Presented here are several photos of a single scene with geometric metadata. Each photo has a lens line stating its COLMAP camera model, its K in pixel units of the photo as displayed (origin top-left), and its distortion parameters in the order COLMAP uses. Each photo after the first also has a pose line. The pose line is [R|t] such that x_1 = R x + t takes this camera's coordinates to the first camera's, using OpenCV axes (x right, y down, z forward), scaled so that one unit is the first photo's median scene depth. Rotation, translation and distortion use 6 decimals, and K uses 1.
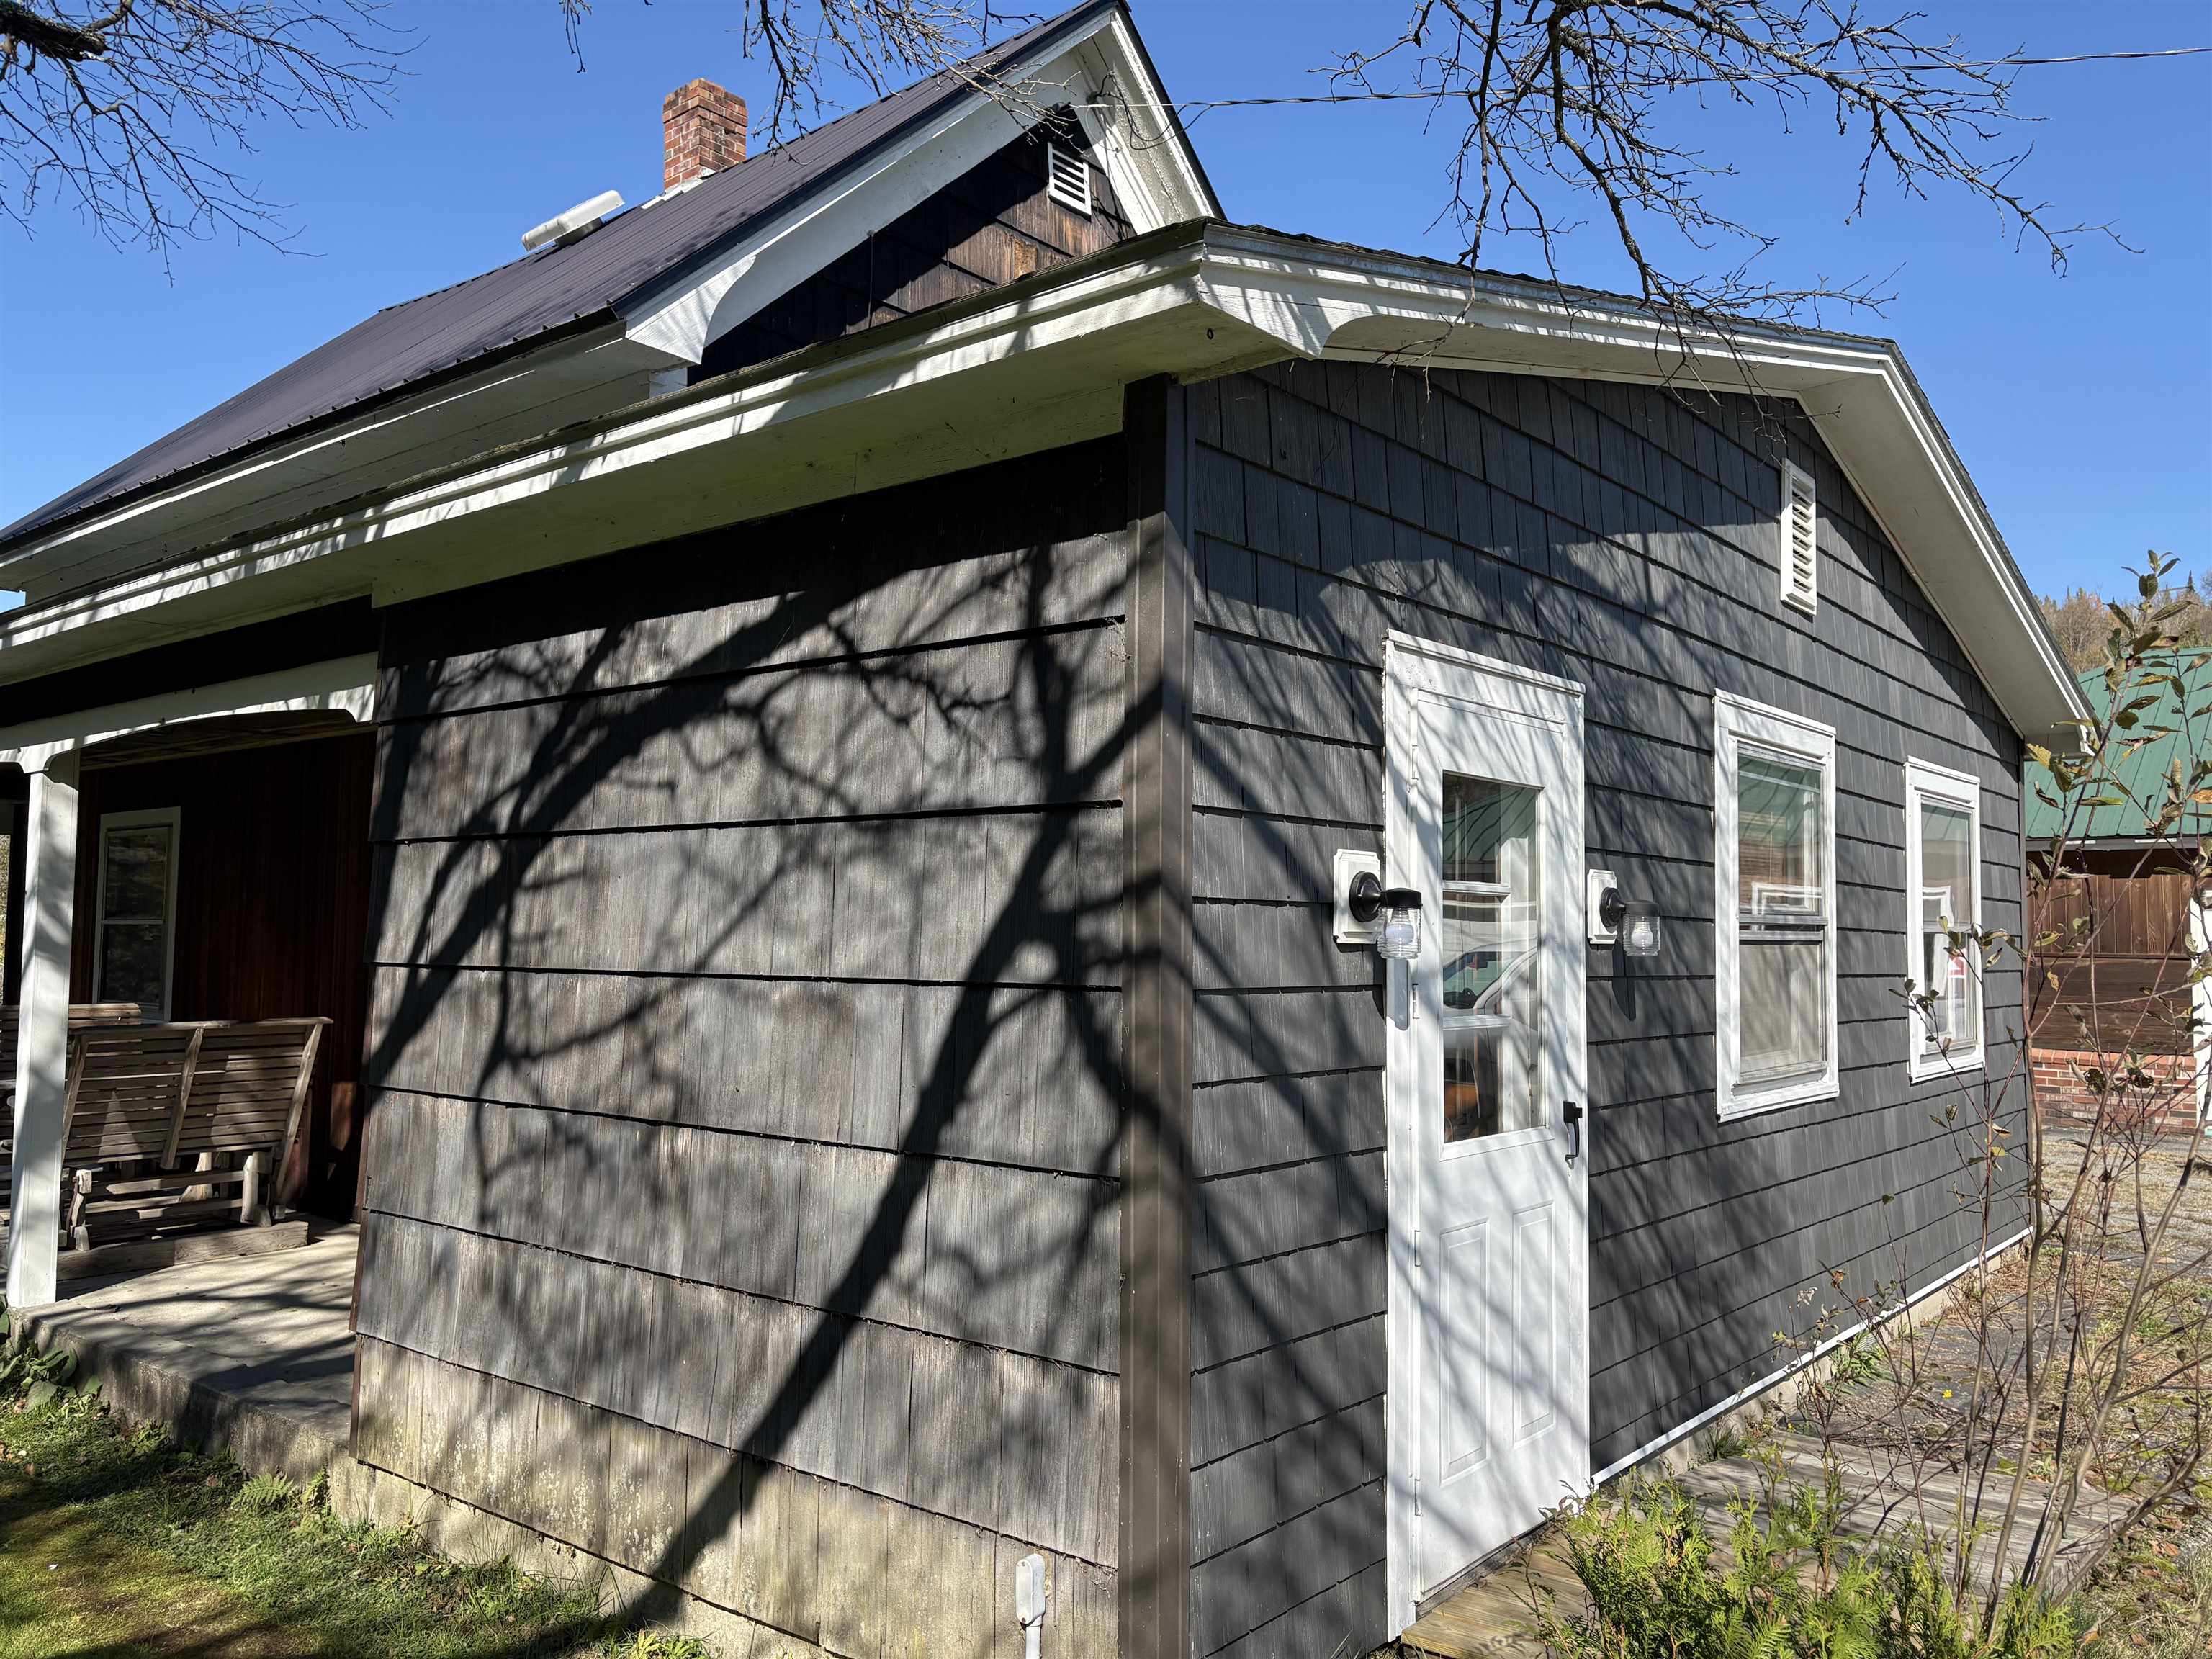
lens RADIAL K [[1660.4, 0, 1108.3], [0, 1660.4, 849.2], [0, 0, 1]] dist [0.050989, -0.050402]
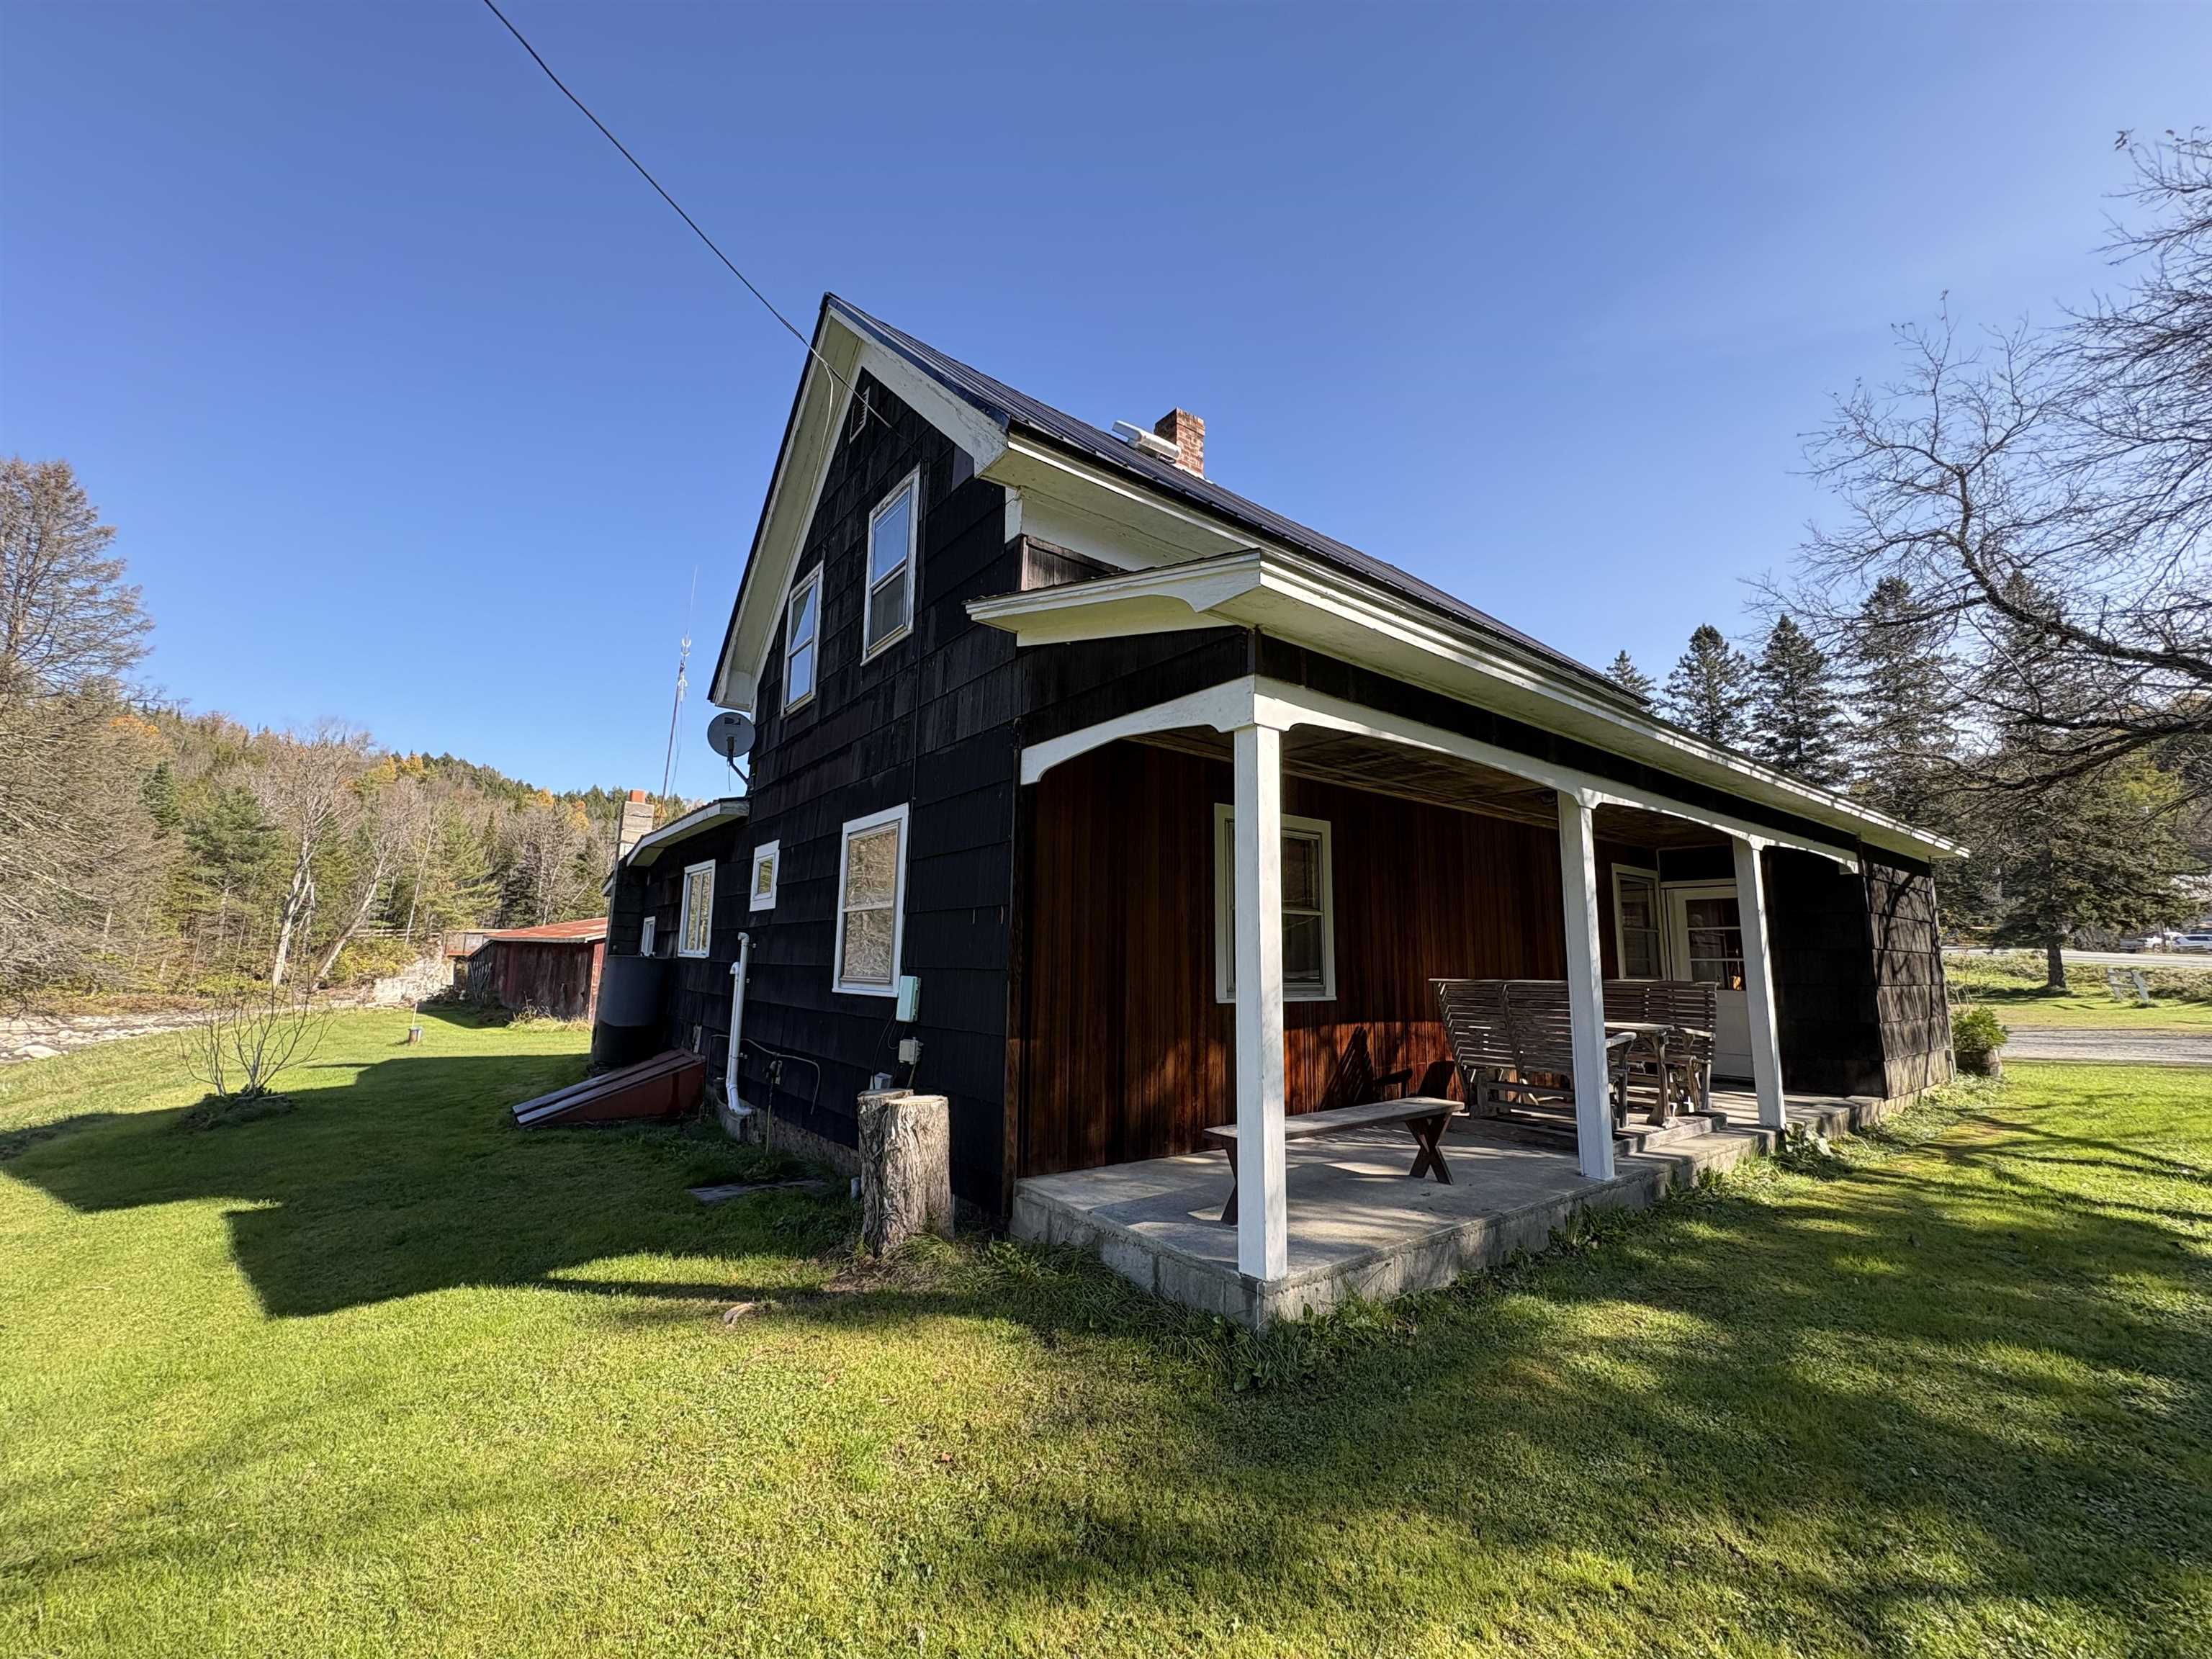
lens RADIAL K [[876.2, 0, 1108.1], [0, 876.2, 829.5], [0, 0, 1]] dist [-0.002818, 0.000682]
pose [[0.227888, 0.139983, 0.963572, -2.778364], [-0.061575, 0.989703, -0.129216, 0.174701], [-0.971738, -0.029885, 0.234161, 2.292330]]
